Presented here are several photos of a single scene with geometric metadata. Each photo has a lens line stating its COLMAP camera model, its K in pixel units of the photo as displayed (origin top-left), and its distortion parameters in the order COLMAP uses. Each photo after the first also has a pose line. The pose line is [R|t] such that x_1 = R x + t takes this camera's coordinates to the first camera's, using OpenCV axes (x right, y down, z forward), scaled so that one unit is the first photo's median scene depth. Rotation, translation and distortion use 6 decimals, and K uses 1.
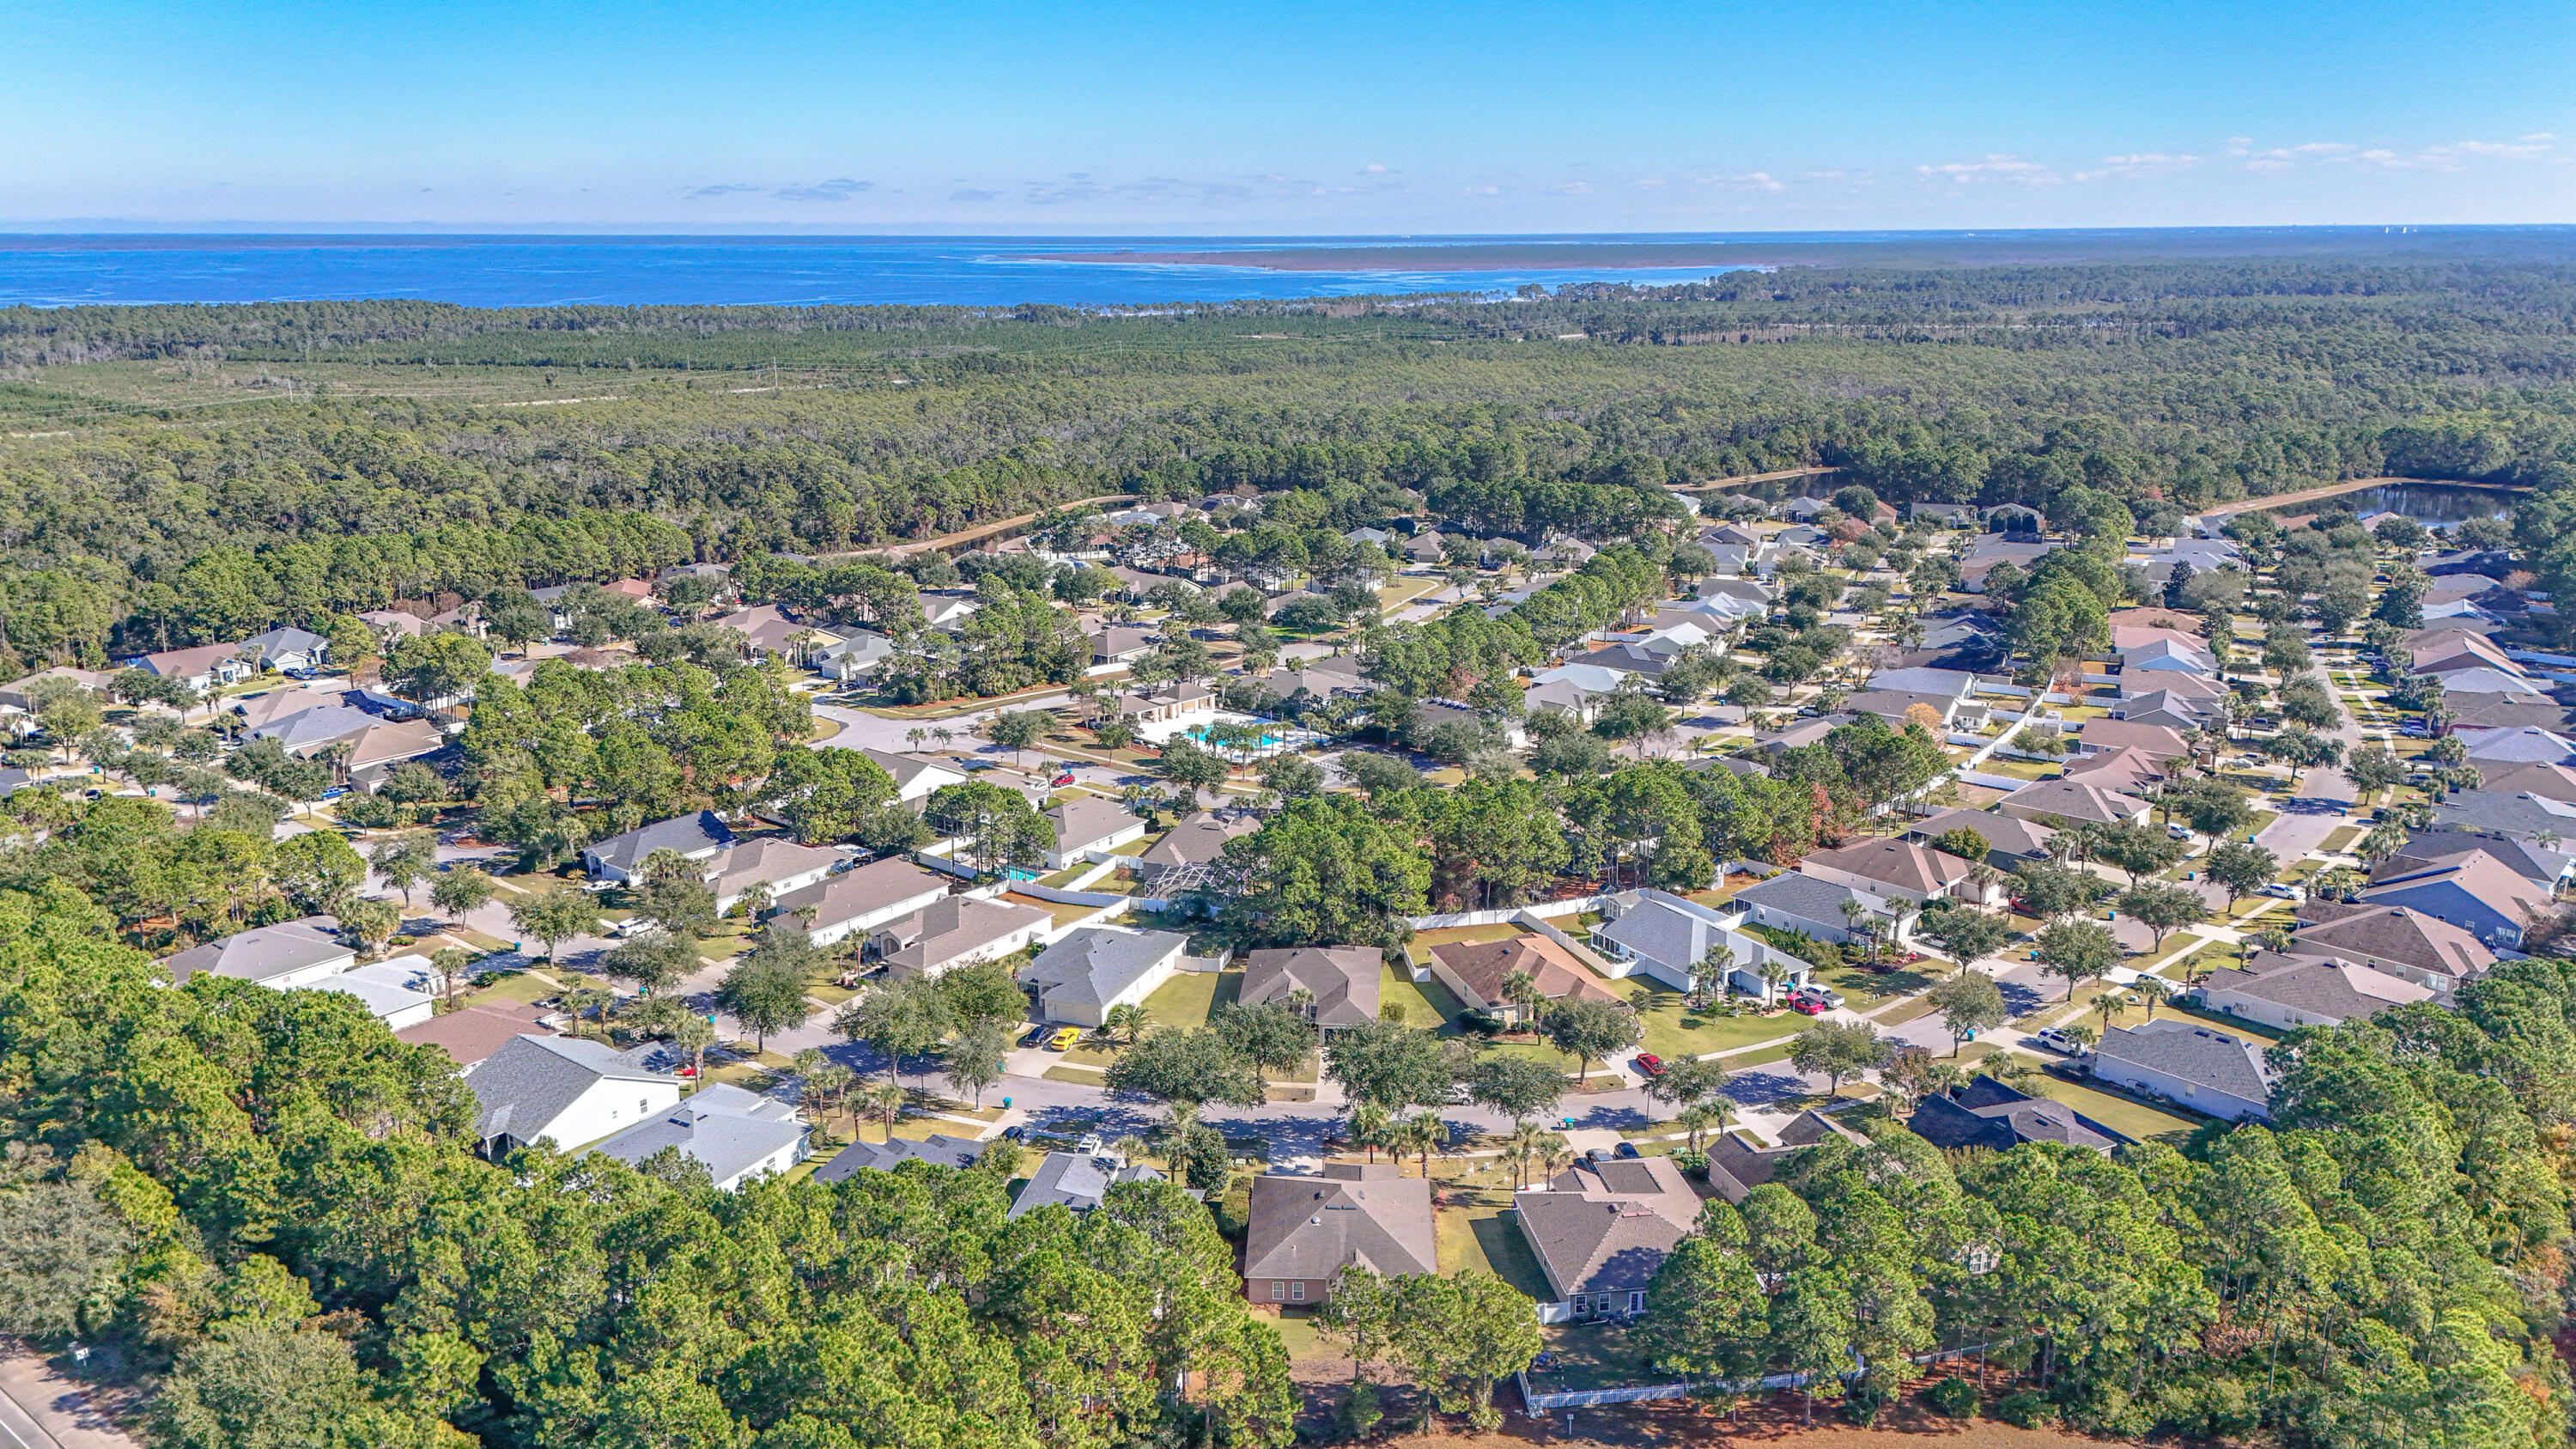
lens RADIAL K [[1876.3, 0, 1284.6], [0, 1876.3, 714.8], [0, 0, 1]] dist [0.091029, -0.092335]
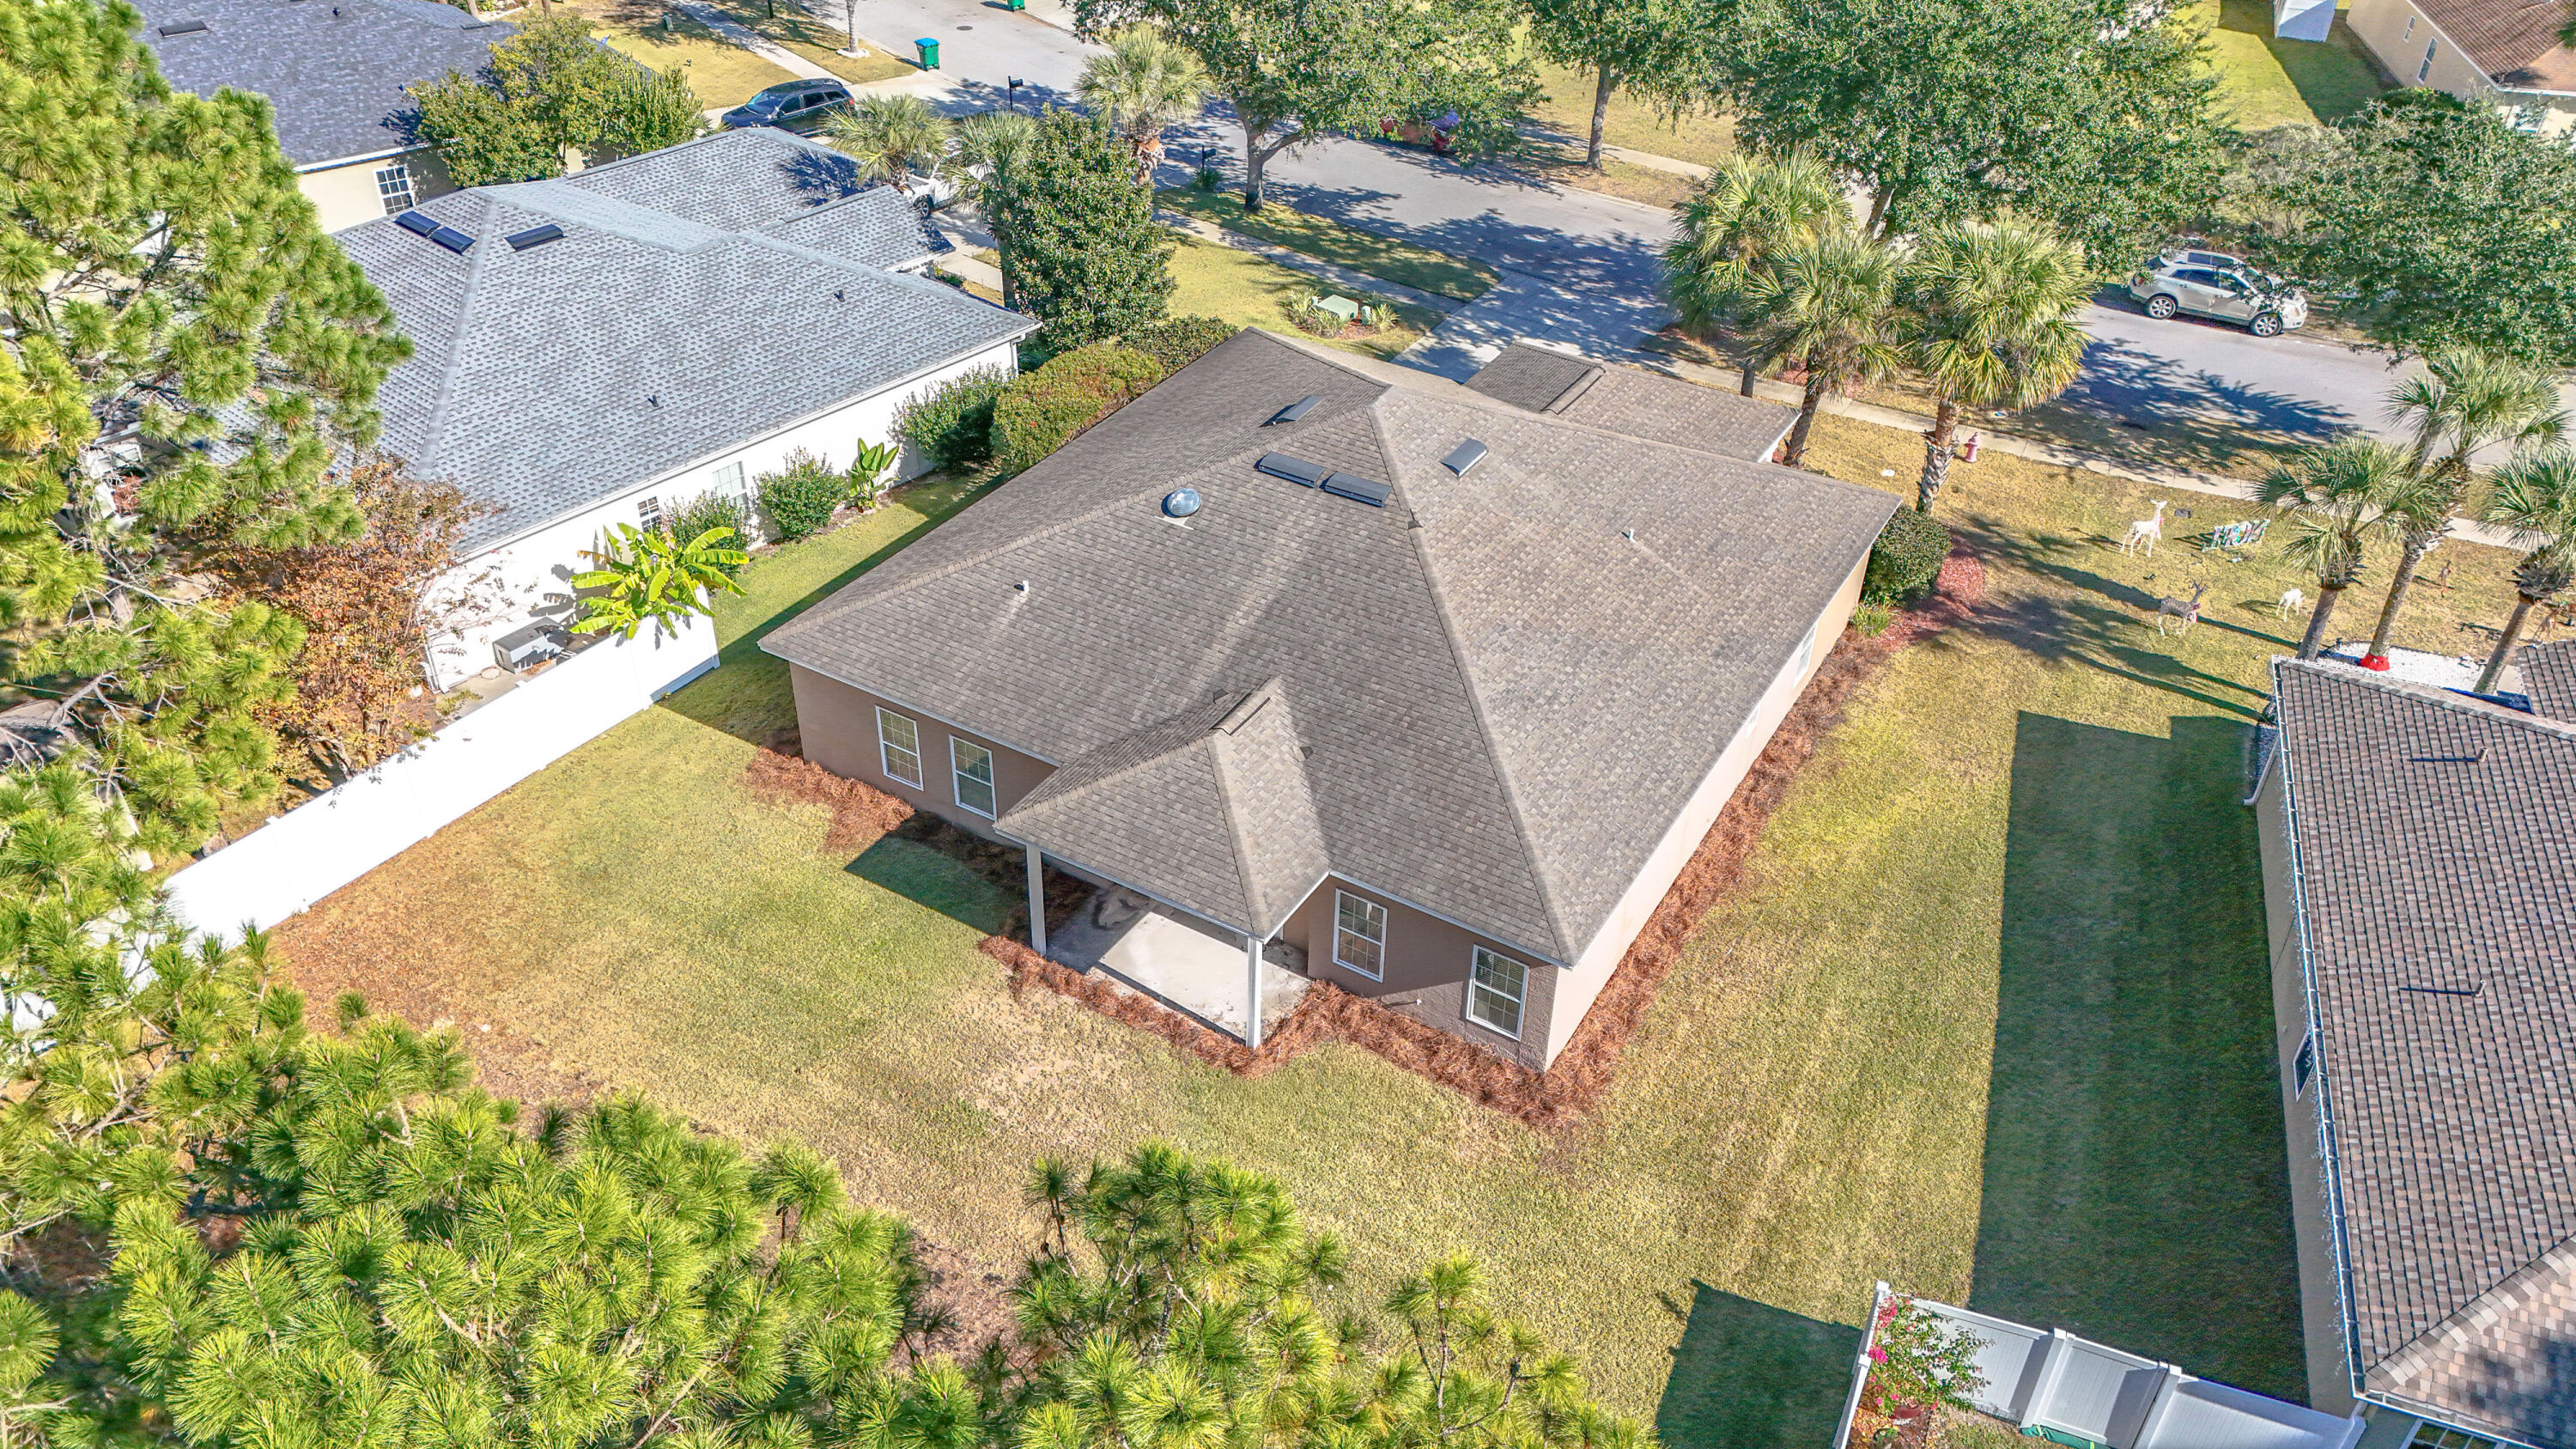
lens RADIAL K [[1876.3, 0, 1284.6], [0, 1876.3, 714.8], [0, 0, 1]] dist [0.091029, -0.092335]
pose [[0.874910, 0.295877, -0.383392, 0.081662], [-0.145156, 0.915483, 0.375261, 0.149485], [0.462020, -0.272668, 0.843913, 0.587014]]
